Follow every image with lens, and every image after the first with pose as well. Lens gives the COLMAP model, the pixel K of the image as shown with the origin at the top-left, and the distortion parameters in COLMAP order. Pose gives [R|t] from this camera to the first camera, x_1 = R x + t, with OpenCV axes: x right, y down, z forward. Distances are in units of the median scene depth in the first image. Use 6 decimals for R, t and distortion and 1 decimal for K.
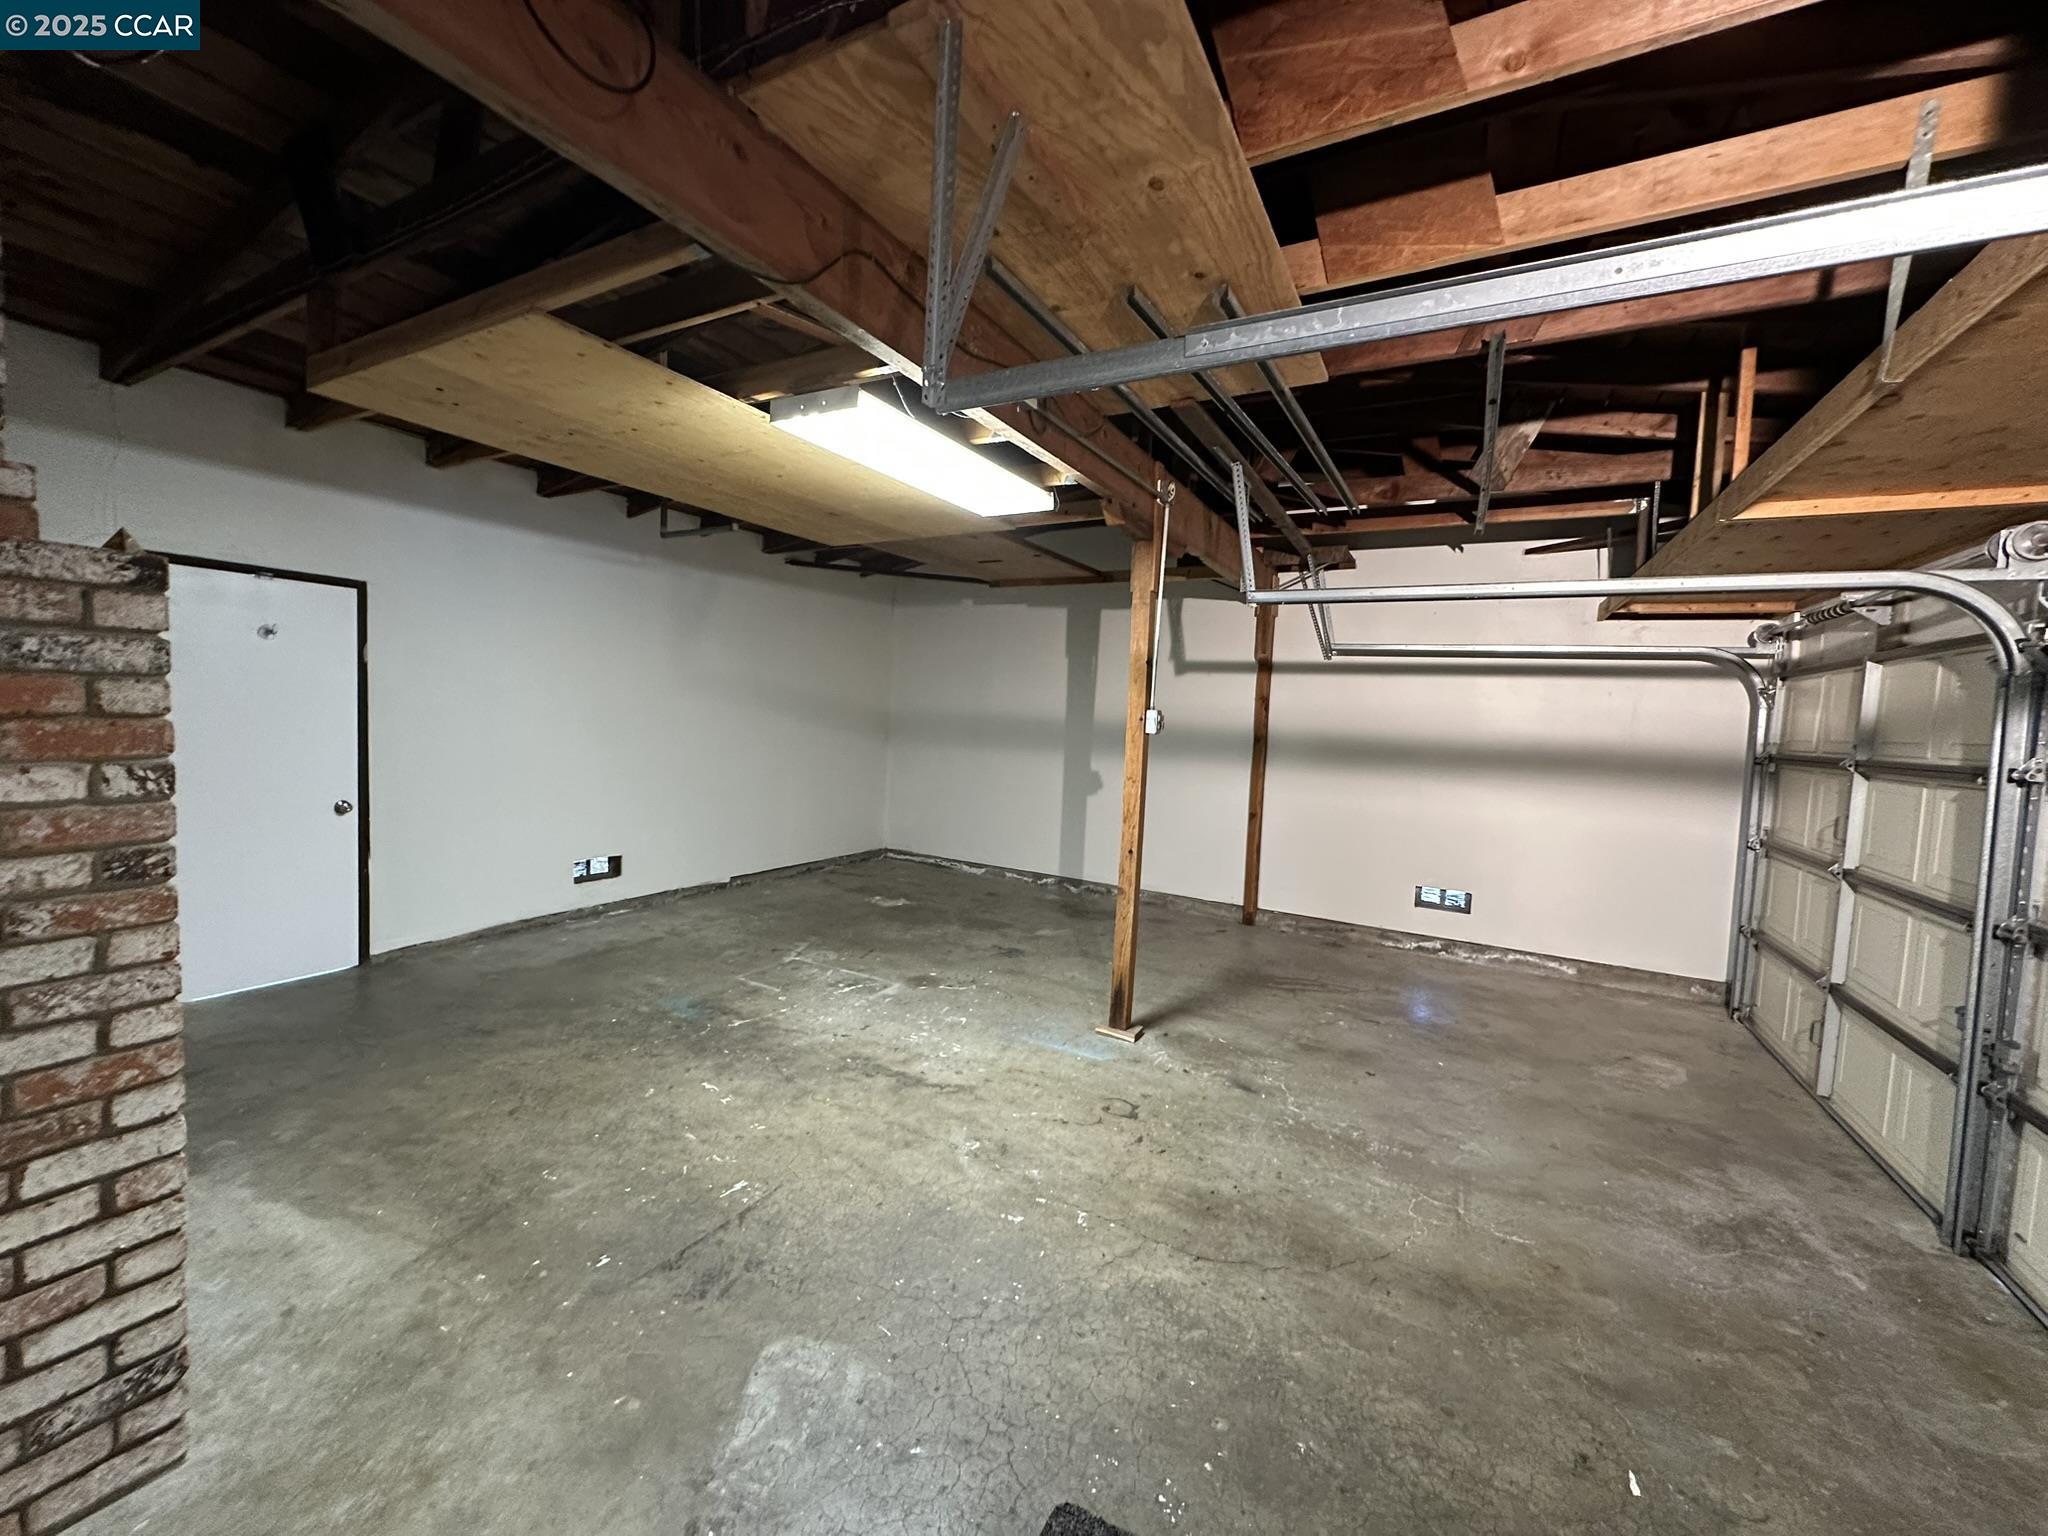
lens RADIAL K [[817.0, 0, 1030.1], [0, 817.0, 765.4], [0, 0, 1]] dist [-0.001422, 0.000835]
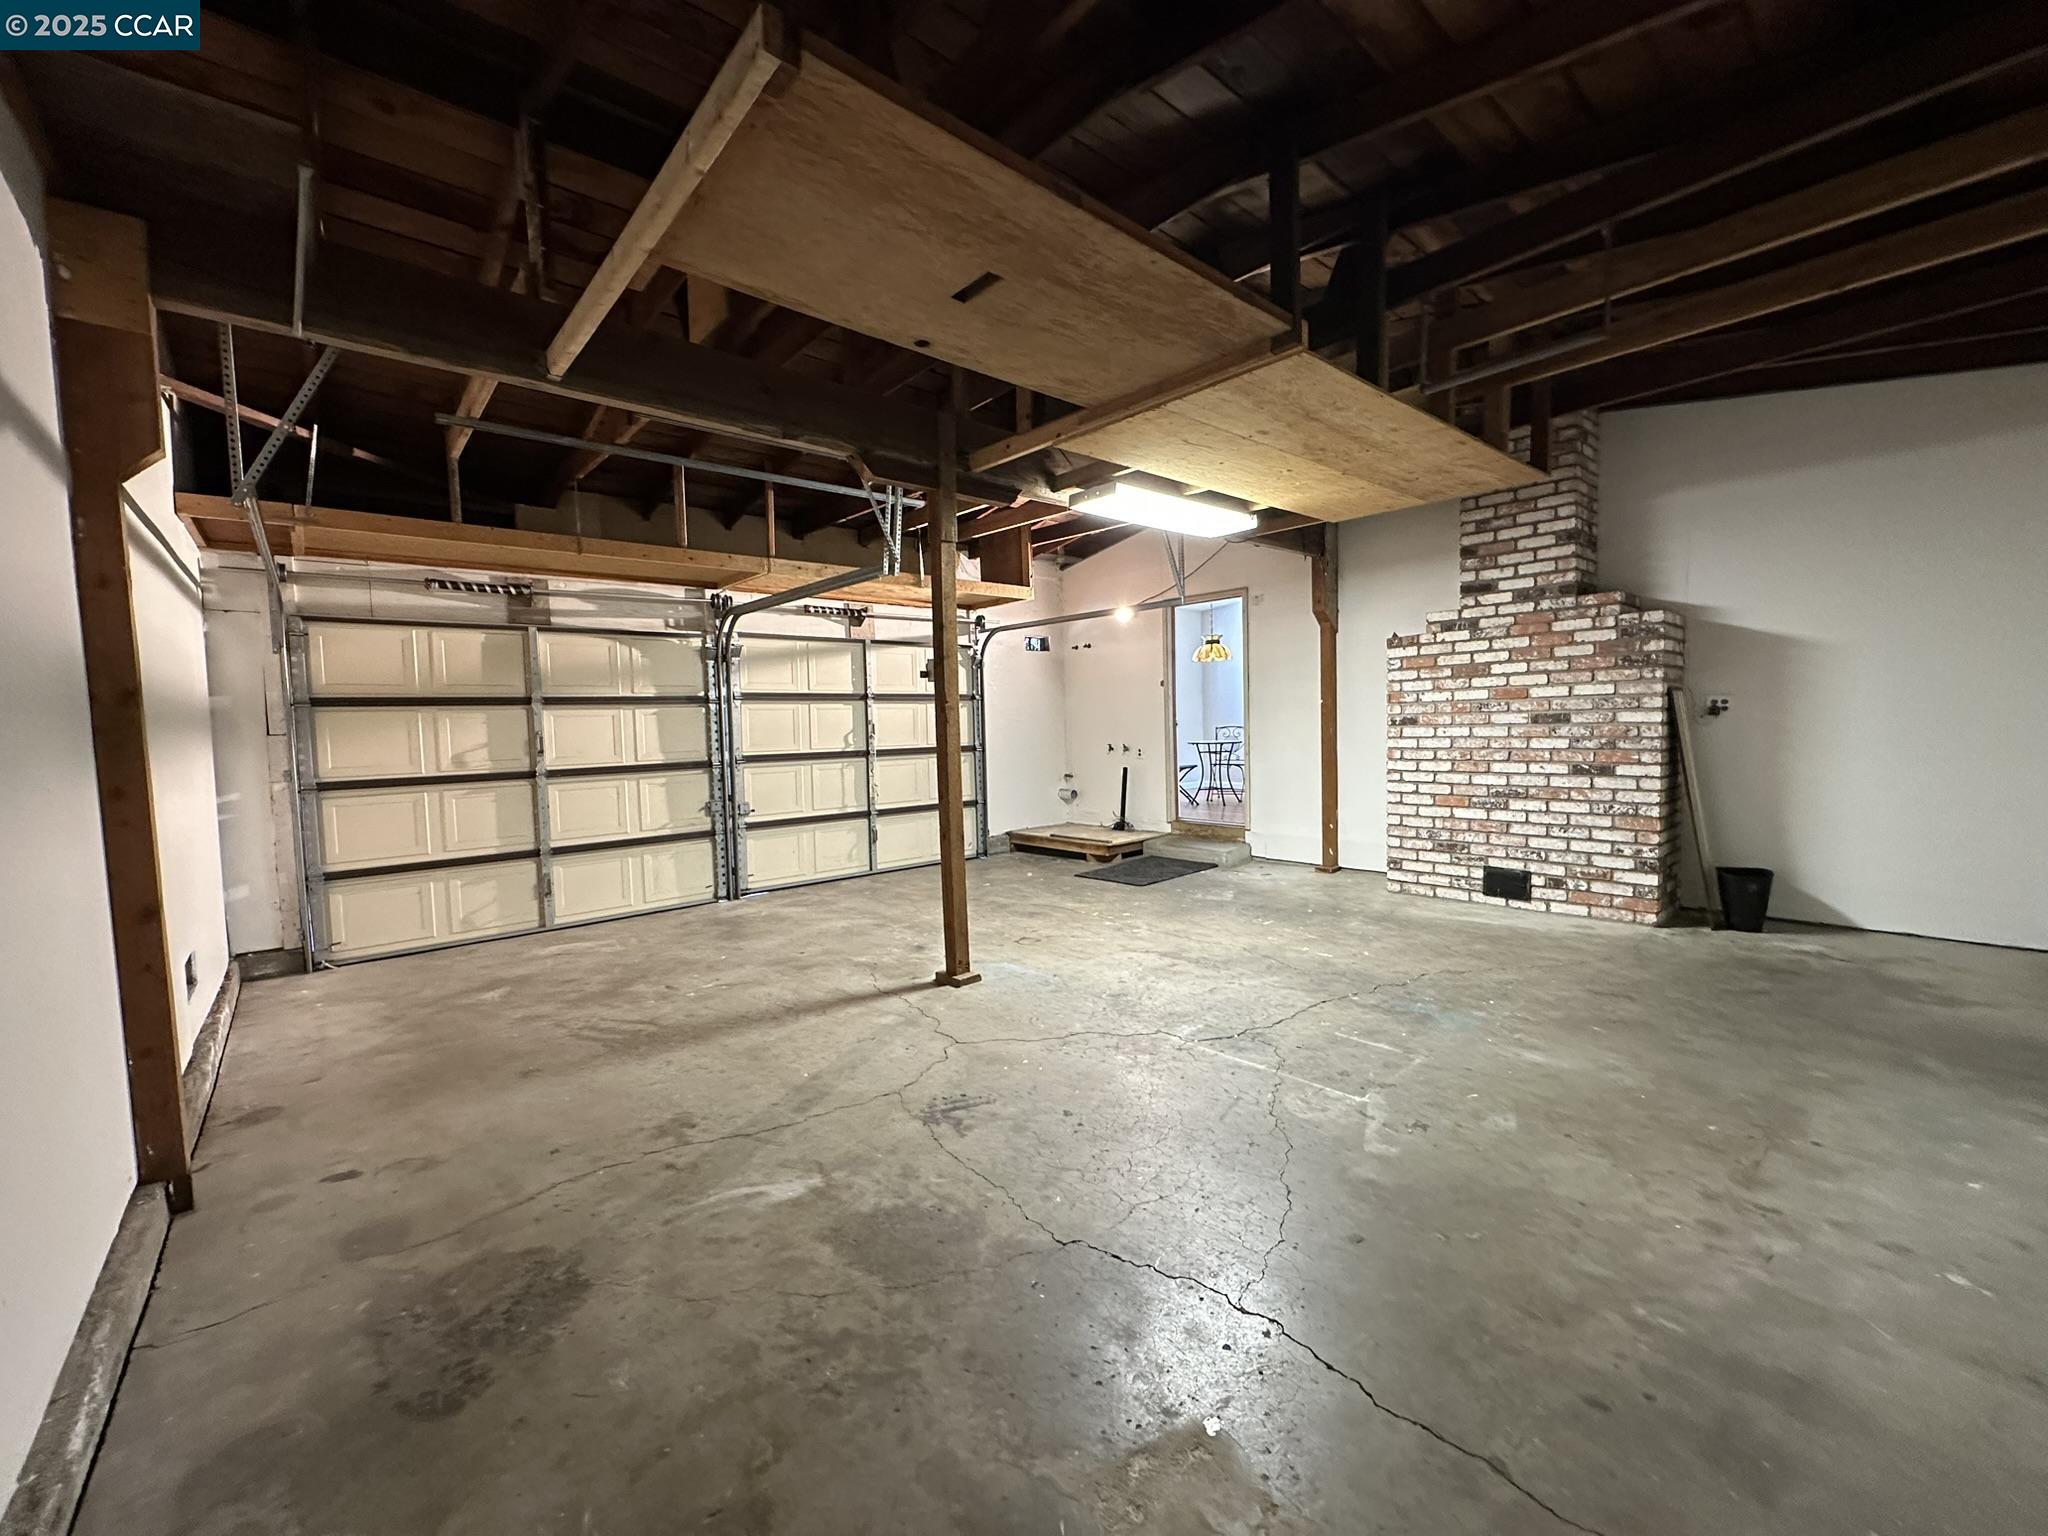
lens RADIAL K [[817.0, 0, 1030.1], [0, 817.0, 765.4], [0, 0, 1]] dist [-0.001422, 0.000835]
pose [[-0.935724, -0.042429, 0.350172, -0.328597], [0.006228, 0.990597, 0.136669, -0.073906], [-0.352678, 0.130065, -0.926661, 1.943240]]
